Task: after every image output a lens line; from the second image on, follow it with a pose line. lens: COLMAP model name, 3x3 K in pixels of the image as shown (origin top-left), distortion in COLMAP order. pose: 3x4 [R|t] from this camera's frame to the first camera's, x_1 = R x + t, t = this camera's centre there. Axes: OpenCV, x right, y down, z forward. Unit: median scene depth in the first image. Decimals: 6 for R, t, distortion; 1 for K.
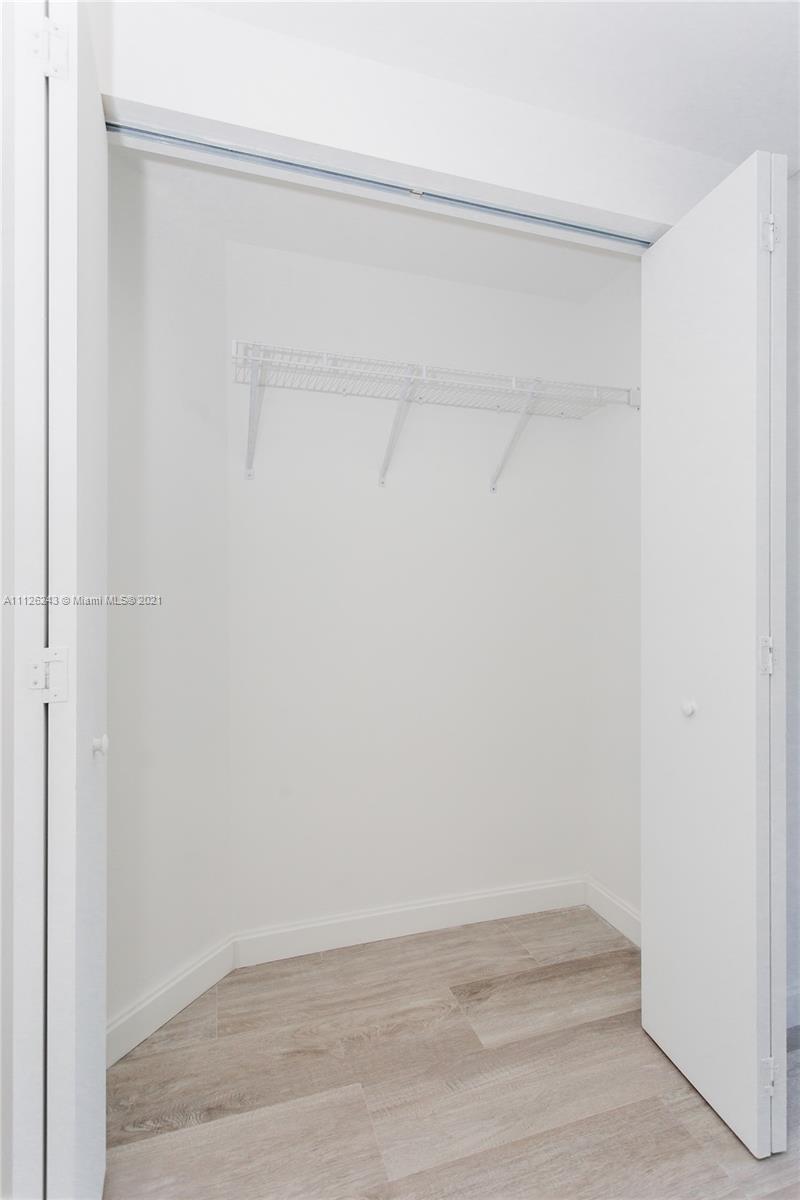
lens RADIAL K [[575.7, 0, 394.0], [0, 575.7, 598.2], [0, 0, 1]] dist [0.012452, 0.001599]
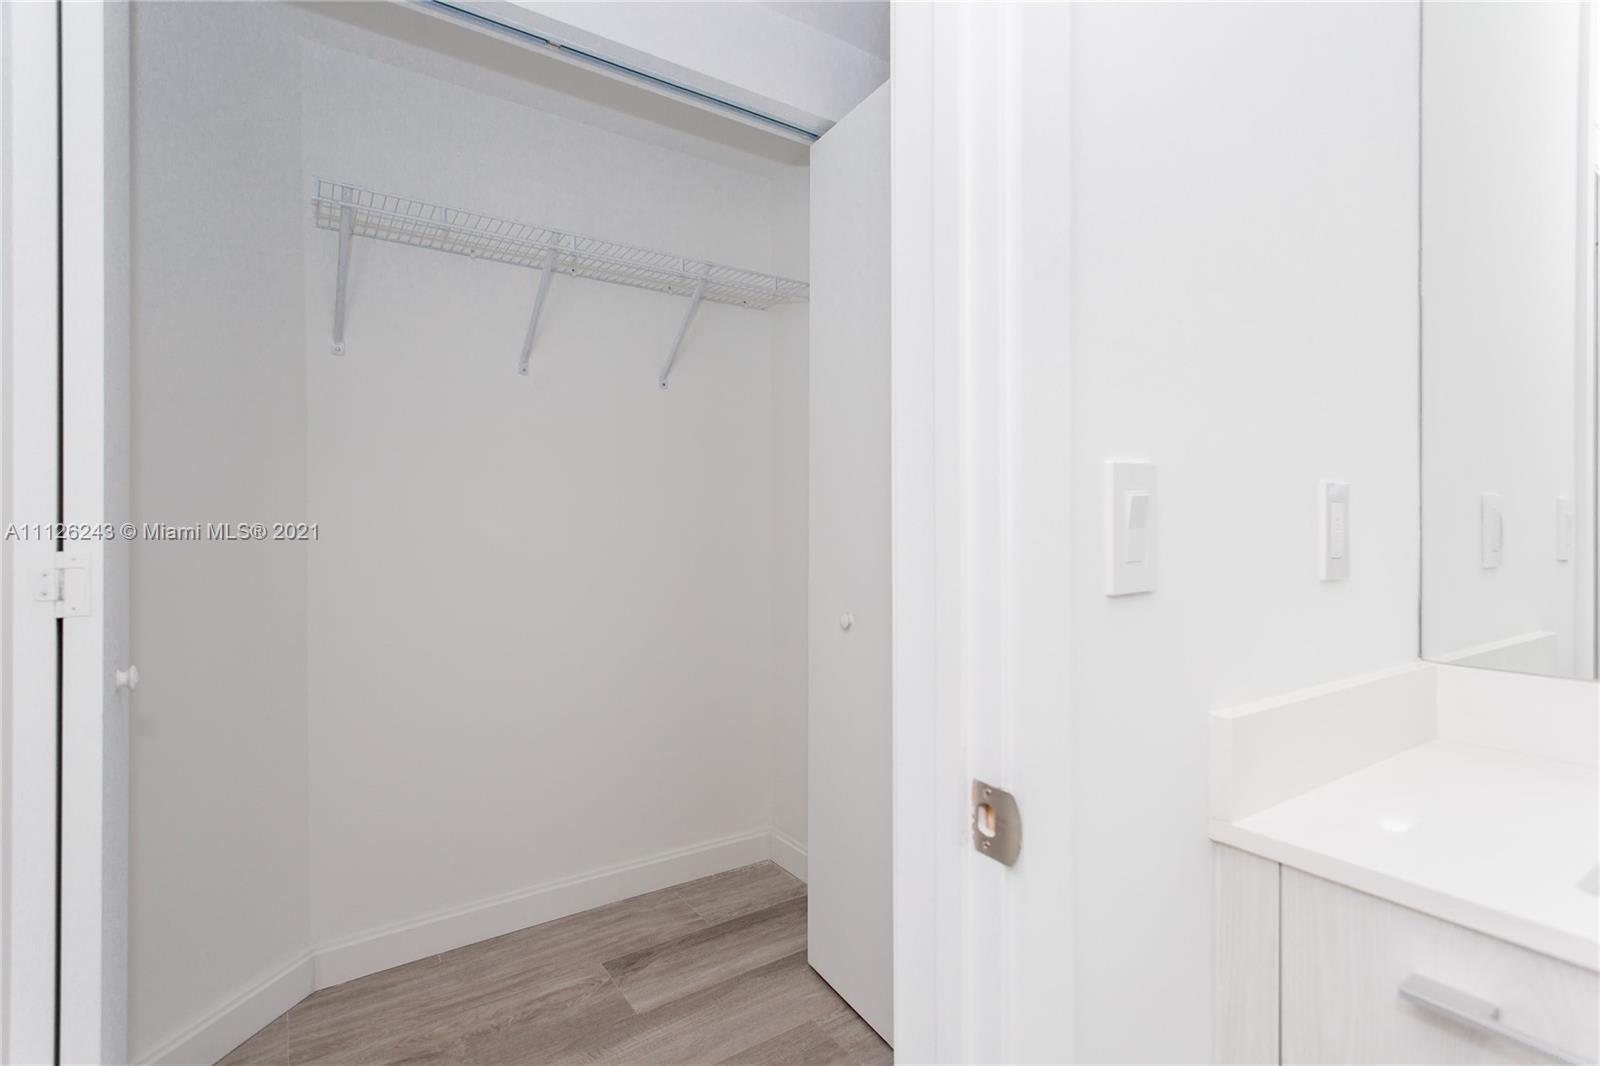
lens RADIAL K [[767.6, 0, 801.5], [0, 767.6, 524.5], [0, 0, 1]] dist [0.012452, 0.001599]
pose [[0.957041, 0.000535, 0.289952, 0.048265], [-0.000637, 1.000000, 0.000257, 0.021030], [-0.289952, -0.000430, 0.957041, -0.185678]]
